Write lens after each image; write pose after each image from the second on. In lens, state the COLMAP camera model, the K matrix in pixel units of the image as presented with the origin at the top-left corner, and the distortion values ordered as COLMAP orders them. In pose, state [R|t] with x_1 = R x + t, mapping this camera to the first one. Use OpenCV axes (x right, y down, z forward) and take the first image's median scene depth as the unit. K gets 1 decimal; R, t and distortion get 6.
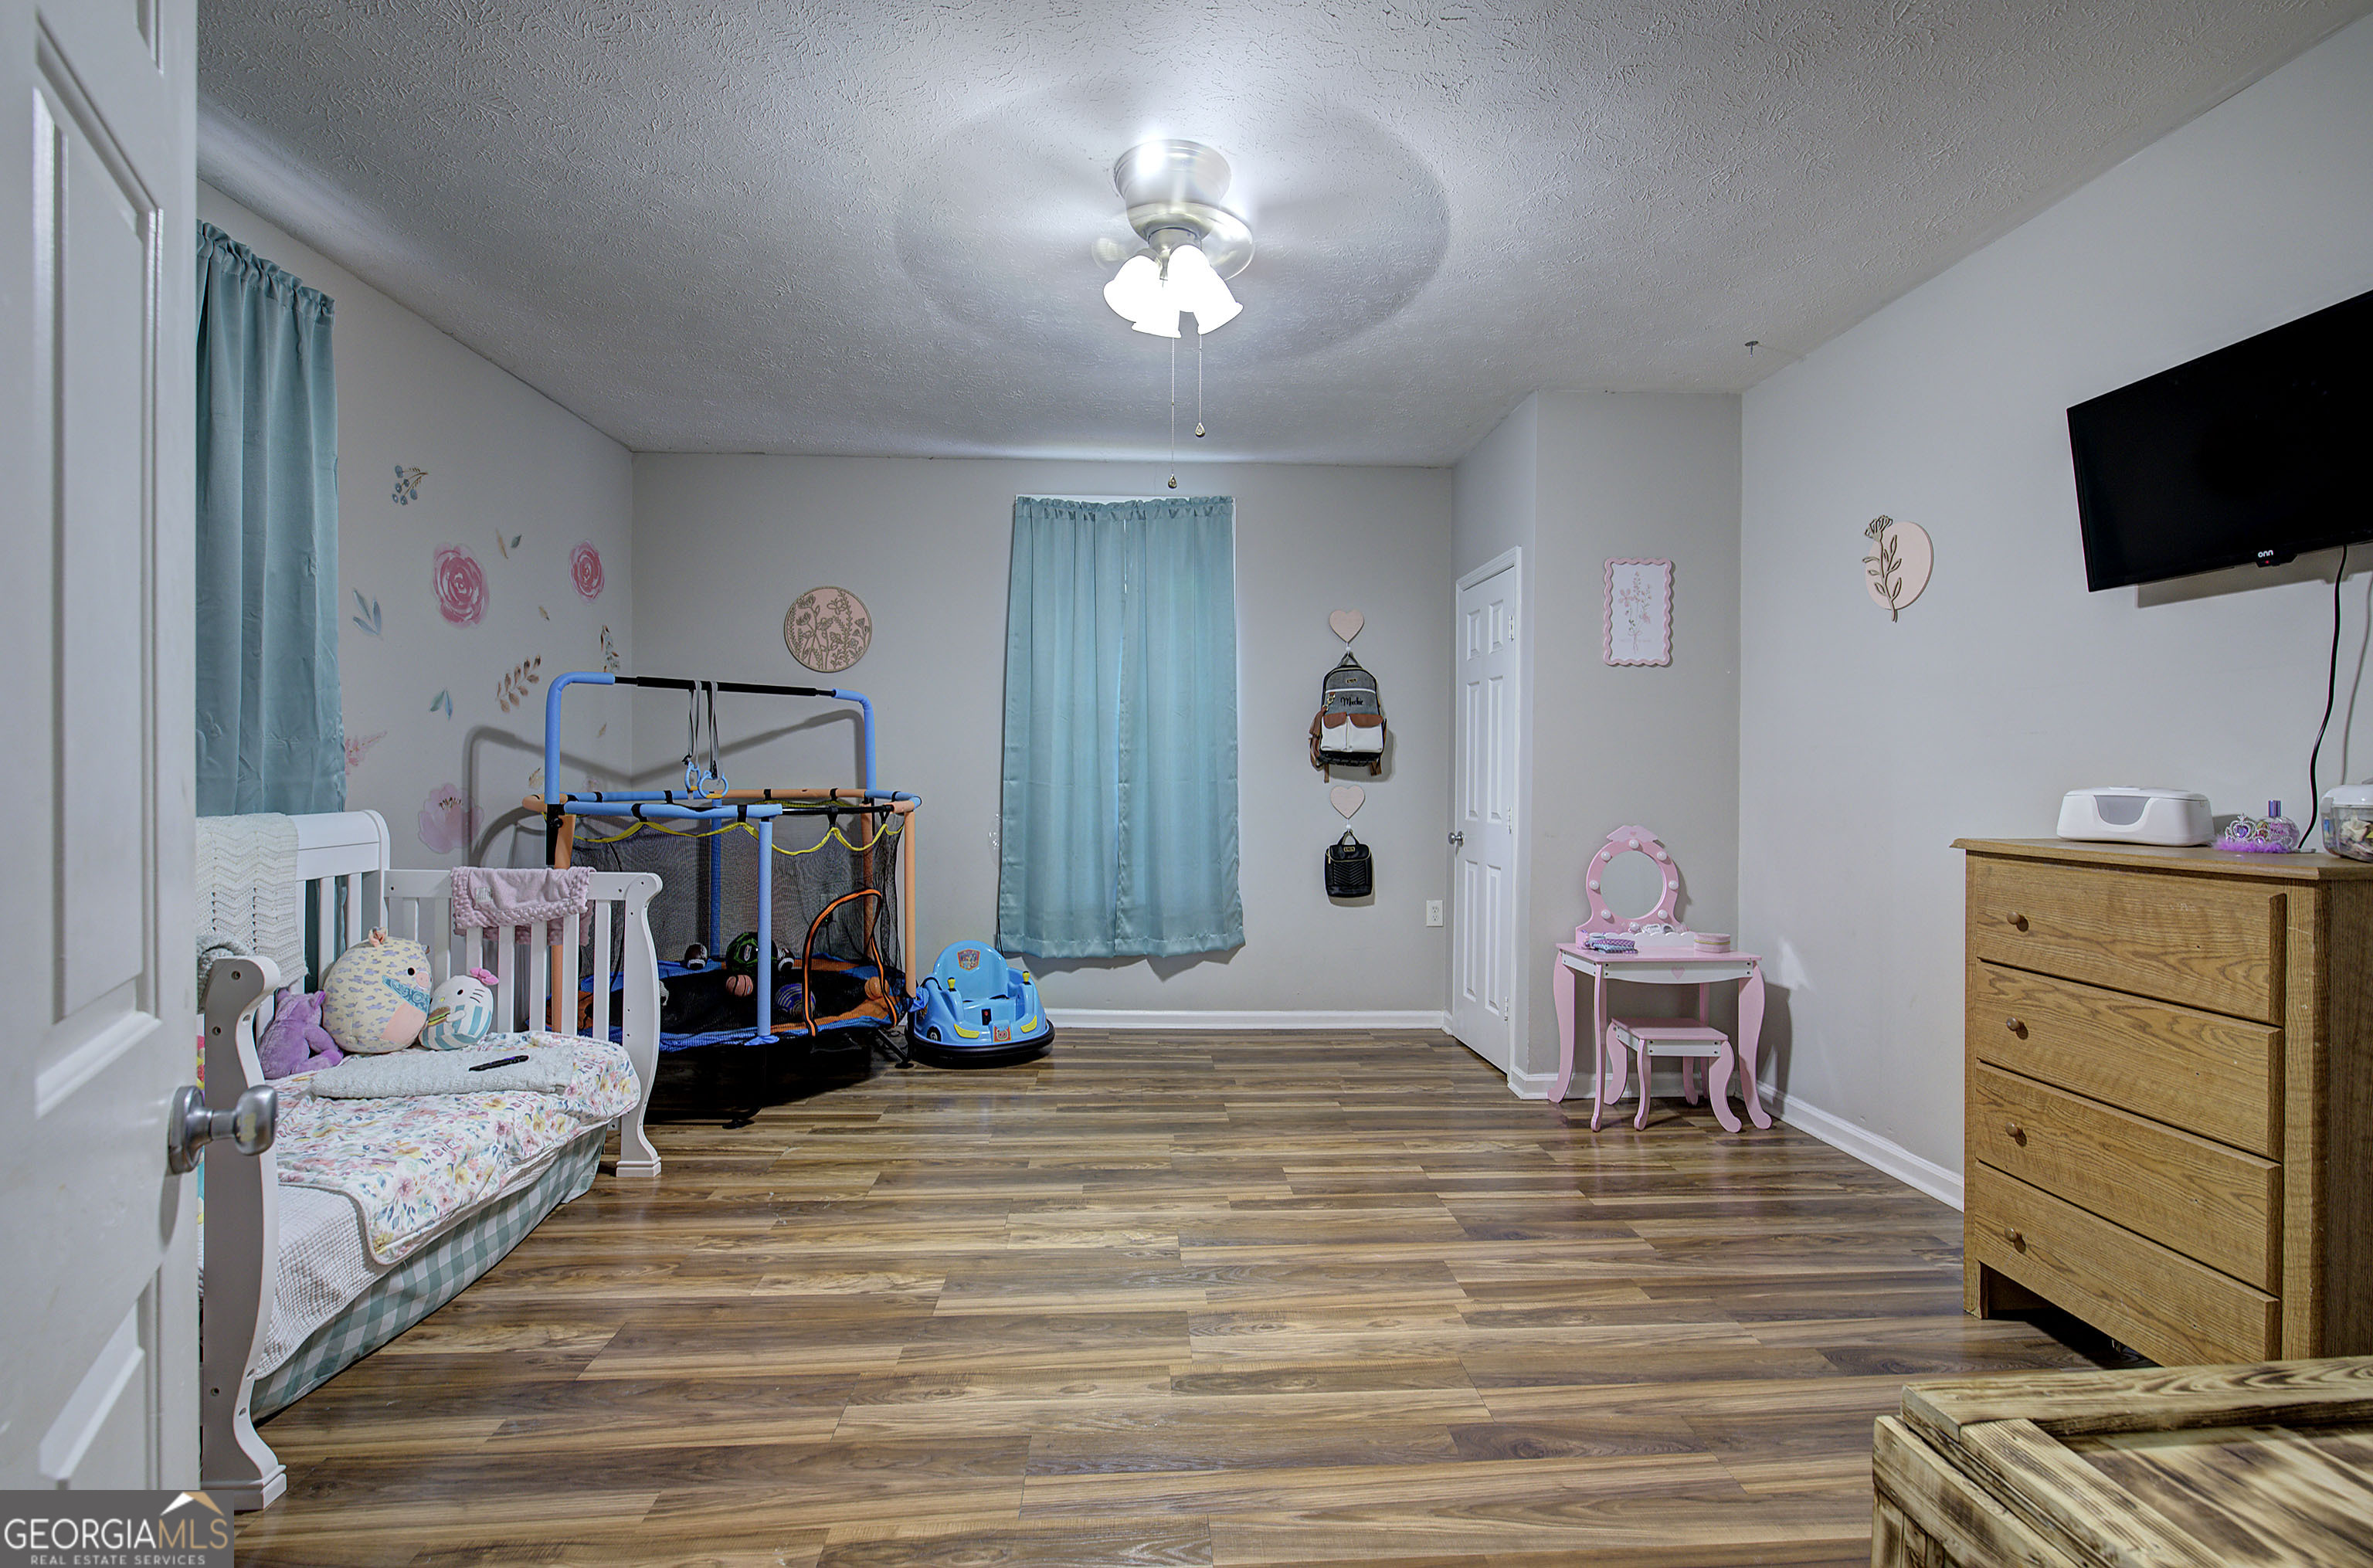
lens RADIAL K [[1003.2, 0, 1192.4], [0, 1003.2, 779.8], [0, 0, 1]] dist [-0.002379, -0.000345]
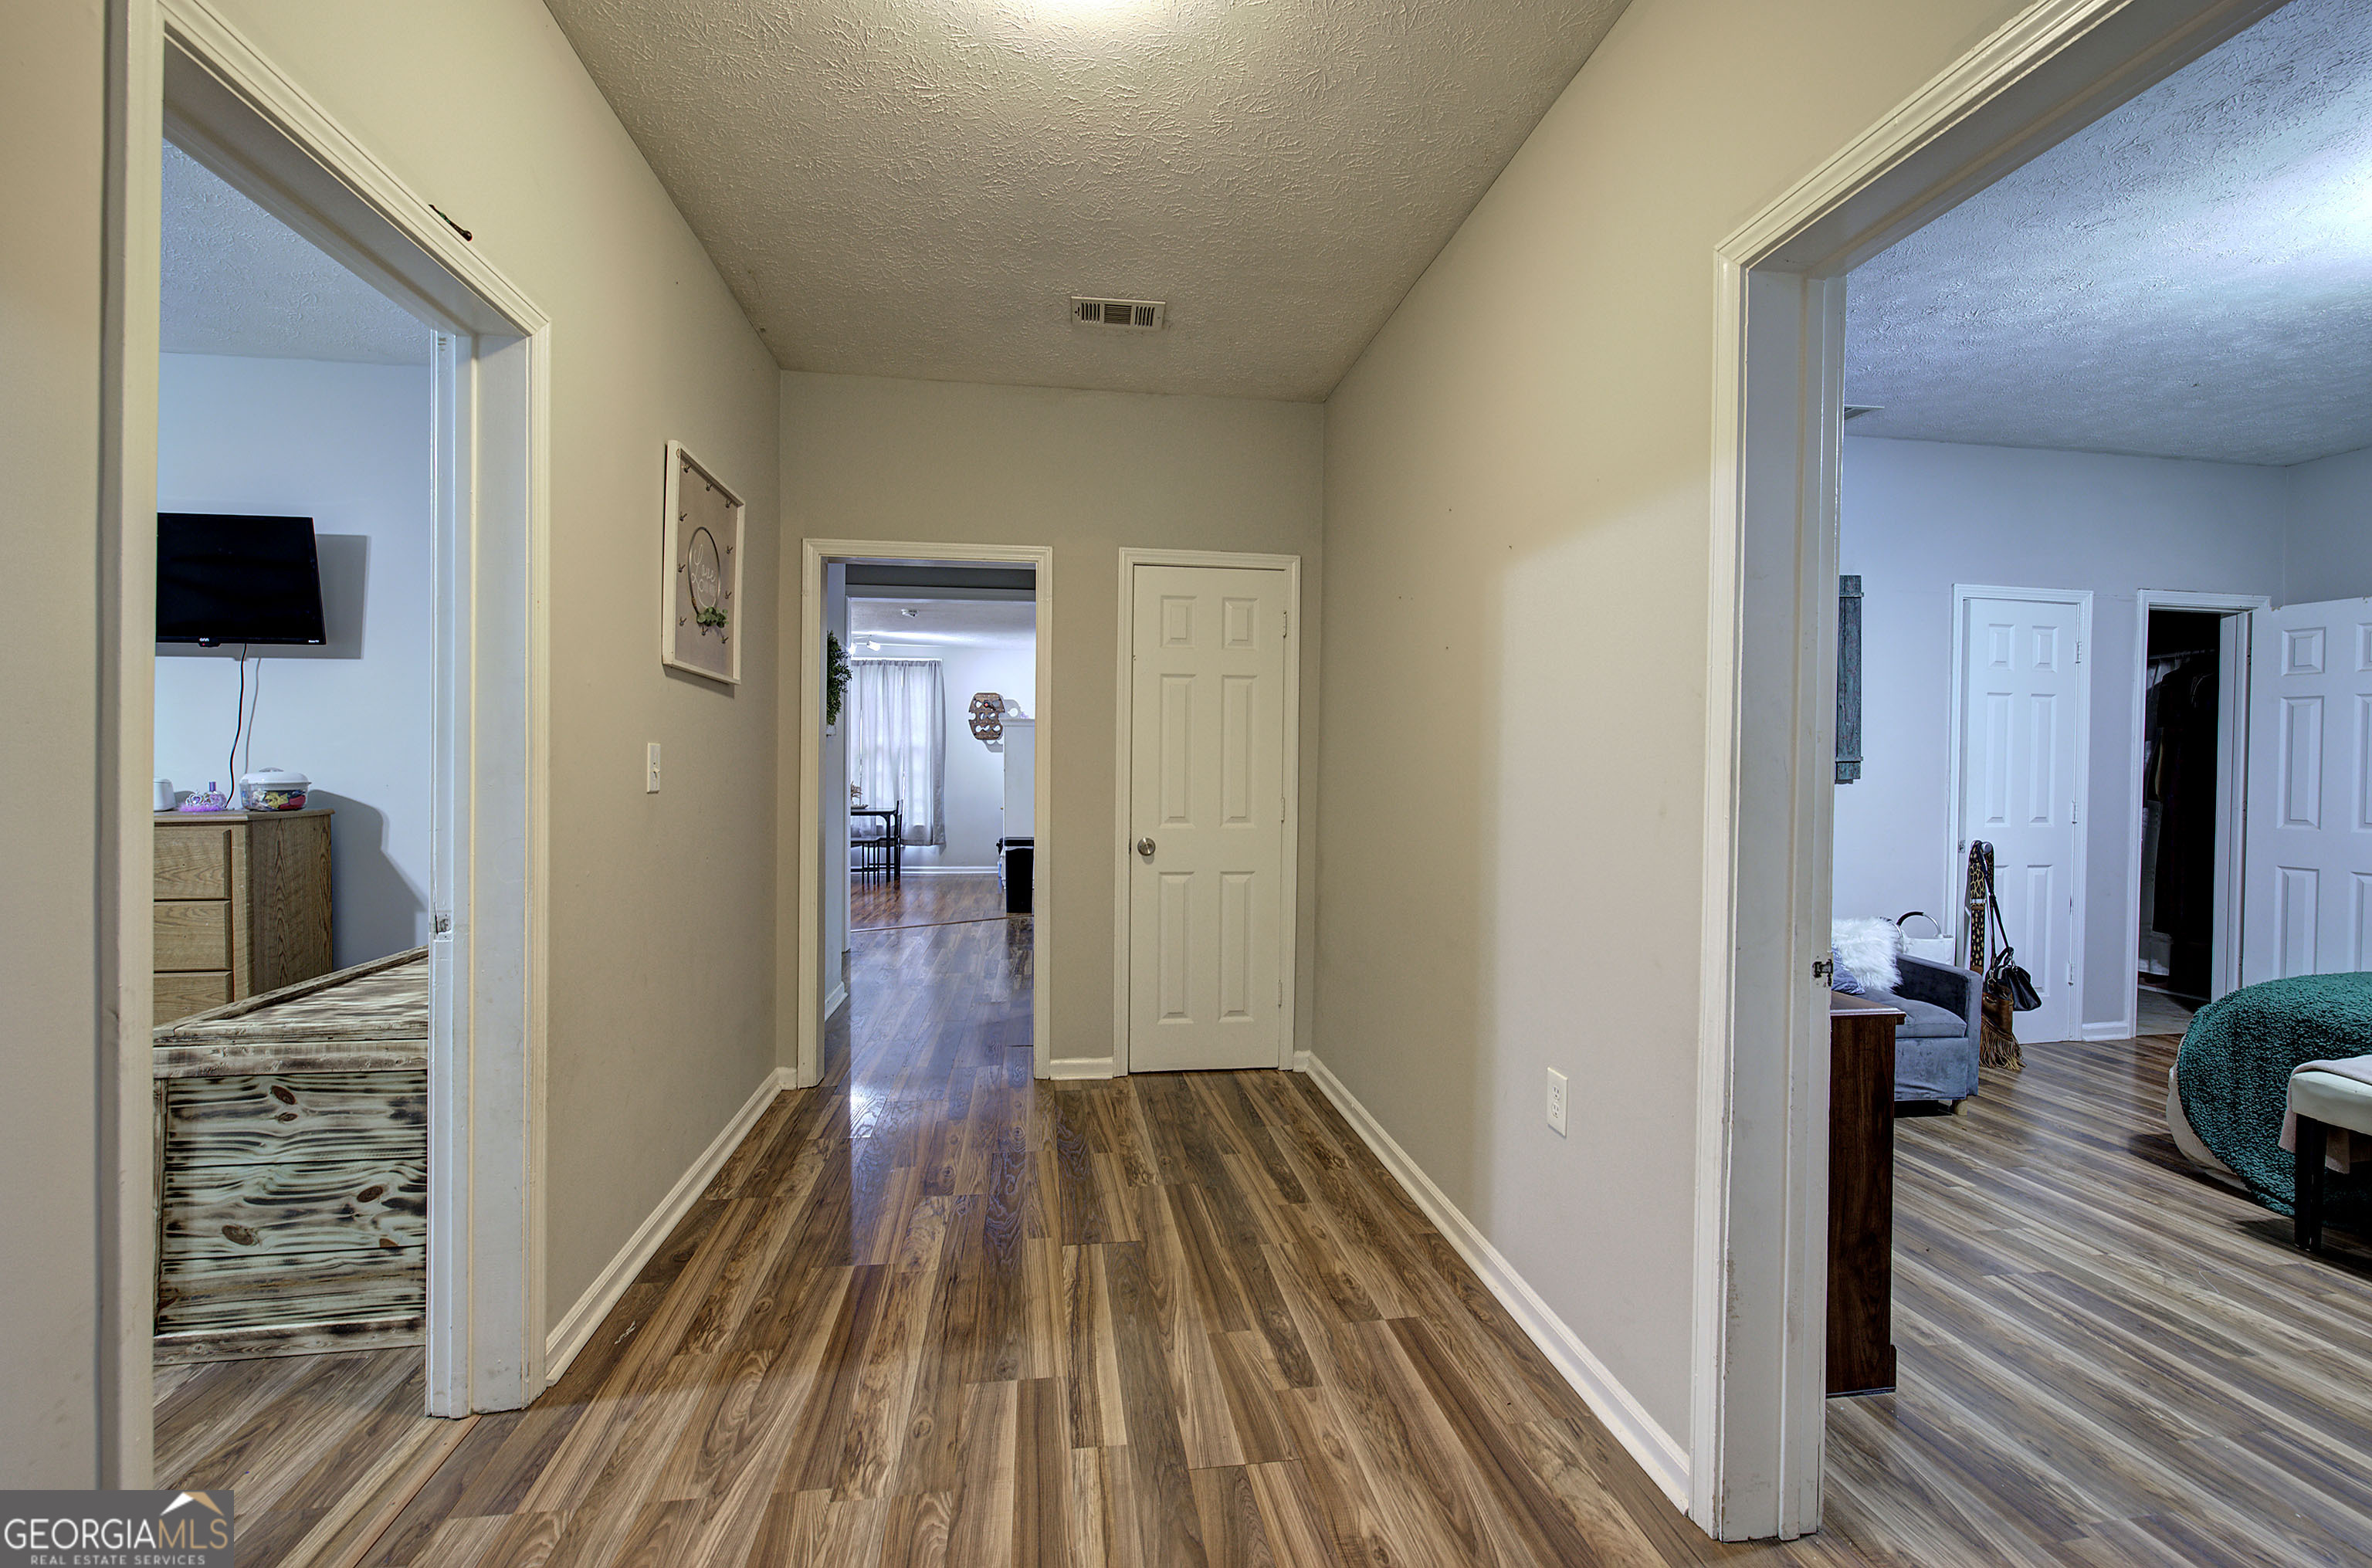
lens RADIAL K [[1002.7, 0, 1178.8], [0, 1002.7, 781.8], [0, 0, 1]] dist [-0.002379, -0.000345]
pose [[-0.077999, -0.022736, 0.996694, -0.946031], [0.003605, 0.999727, 0.023087, -0.015434], [-0.996947, 0.005394, -0.077896, -0.655023]]
